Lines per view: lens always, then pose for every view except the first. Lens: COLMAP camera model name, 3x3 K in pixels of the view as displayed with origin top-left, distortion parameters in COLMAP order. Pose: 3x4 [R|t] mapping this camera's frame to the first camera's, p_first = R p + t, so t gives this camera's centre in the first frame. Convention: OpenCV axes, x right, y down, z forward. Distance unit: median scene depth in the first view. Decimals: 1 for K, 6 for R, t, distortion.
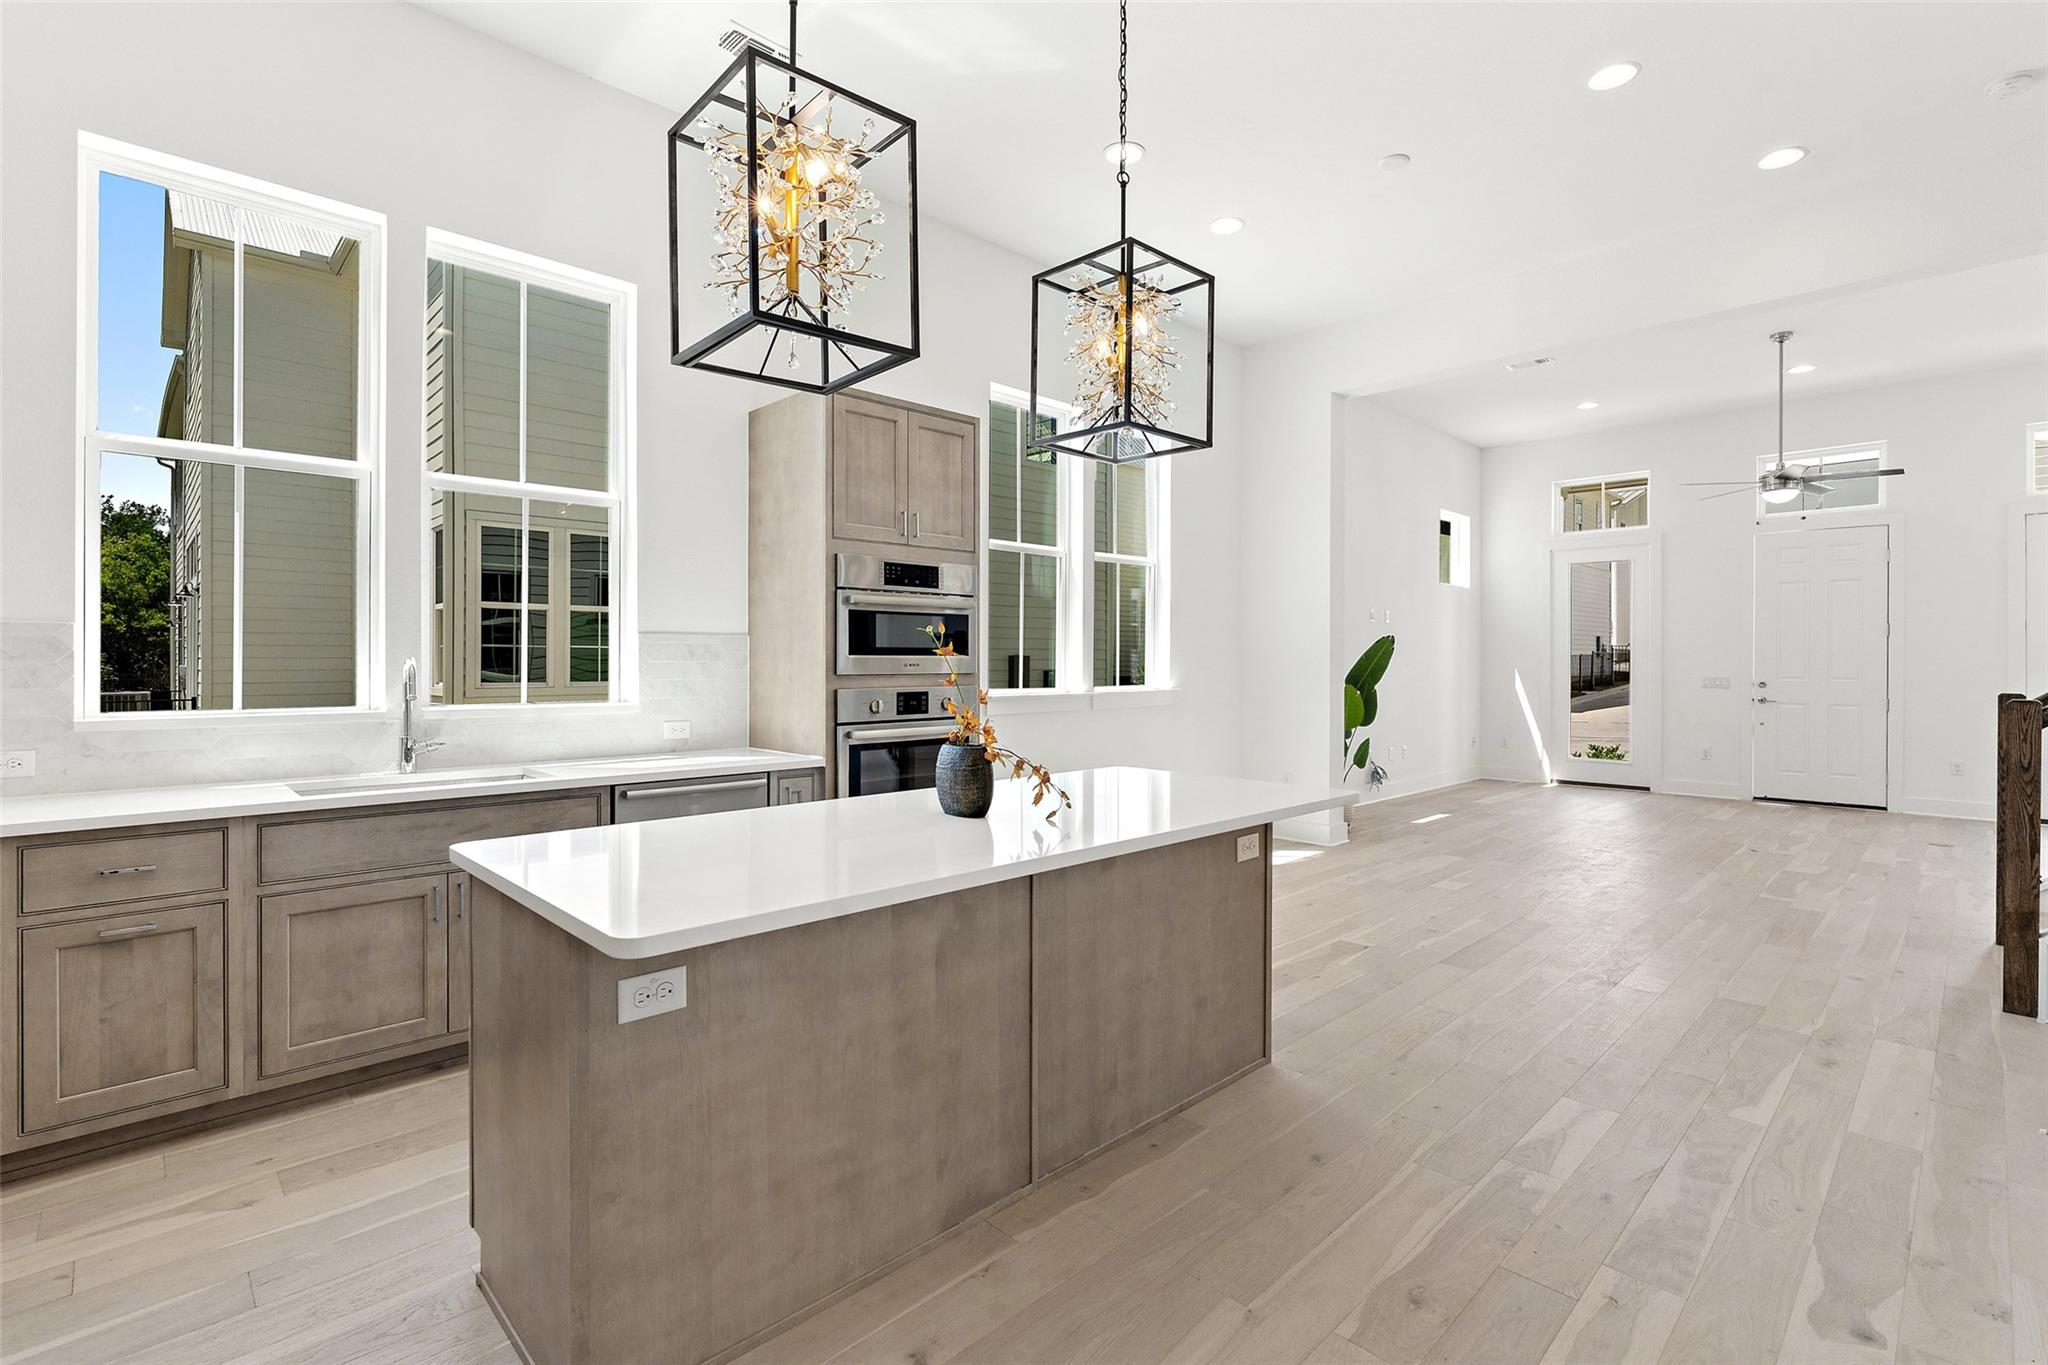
lens RADIAL K [[939.0, 0, 1022.3], [0, 939.0, 663.5], [0, 0, 1]] dist [-0.002886, 0.000297]
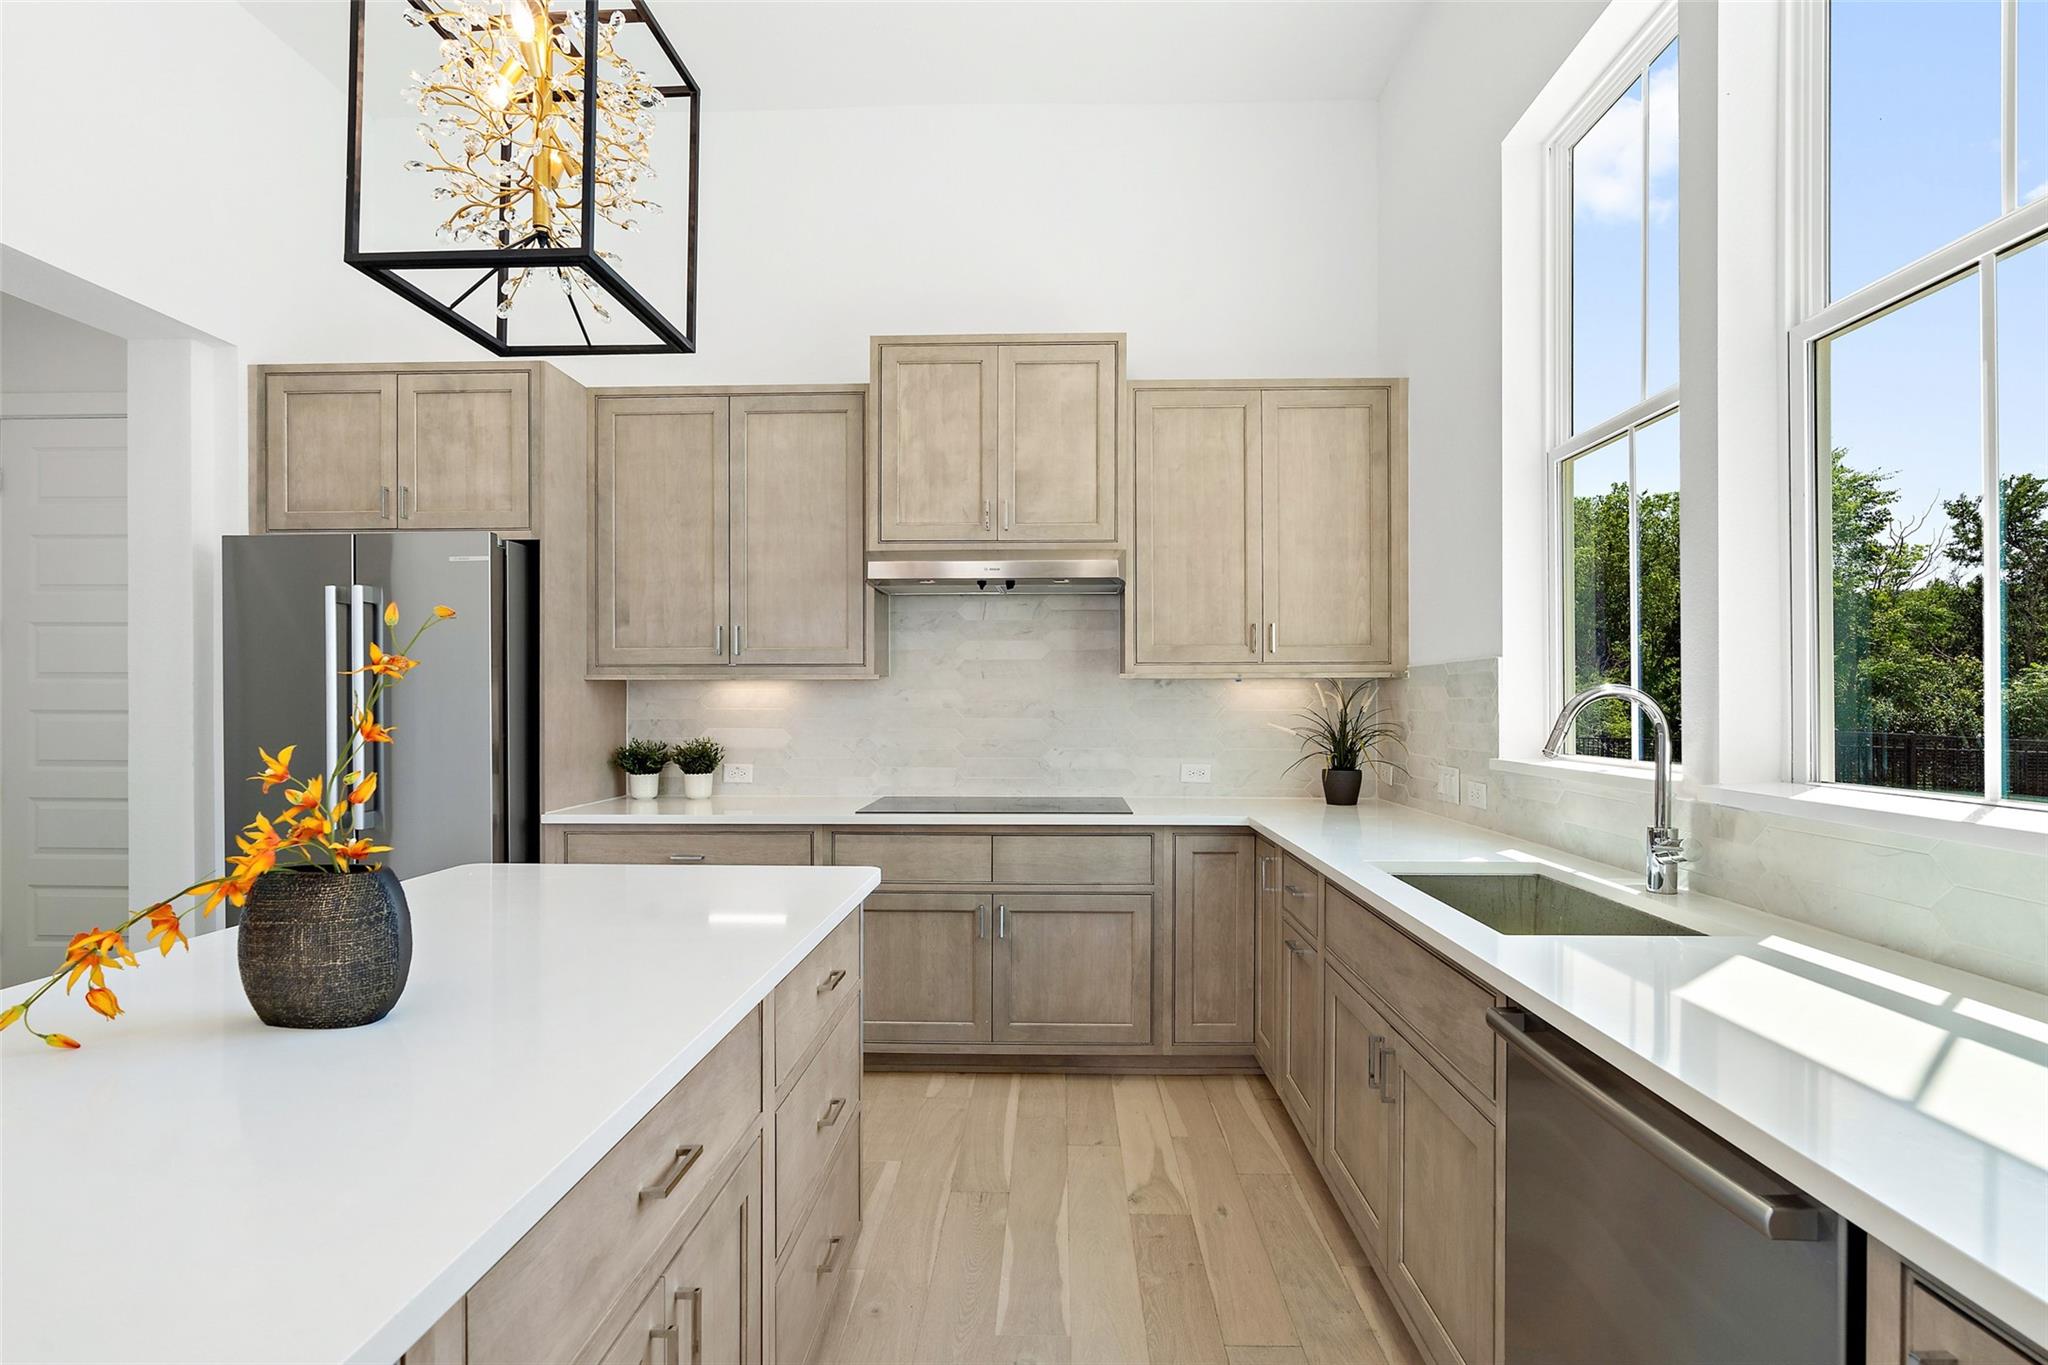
lens RADIAL K [[946.3, 0, 1034.4], [0, 946.3, 705.6], [0, 0, 1]] dist [-0.006257, -0.000185]
pose [[-0.714857, 0.001975, -0.699268, 0.010098], [-0.000969, 0.999992, 0.003815, 0.004043], [0.699270, 0.003405, -0.714849, 1.294690]]
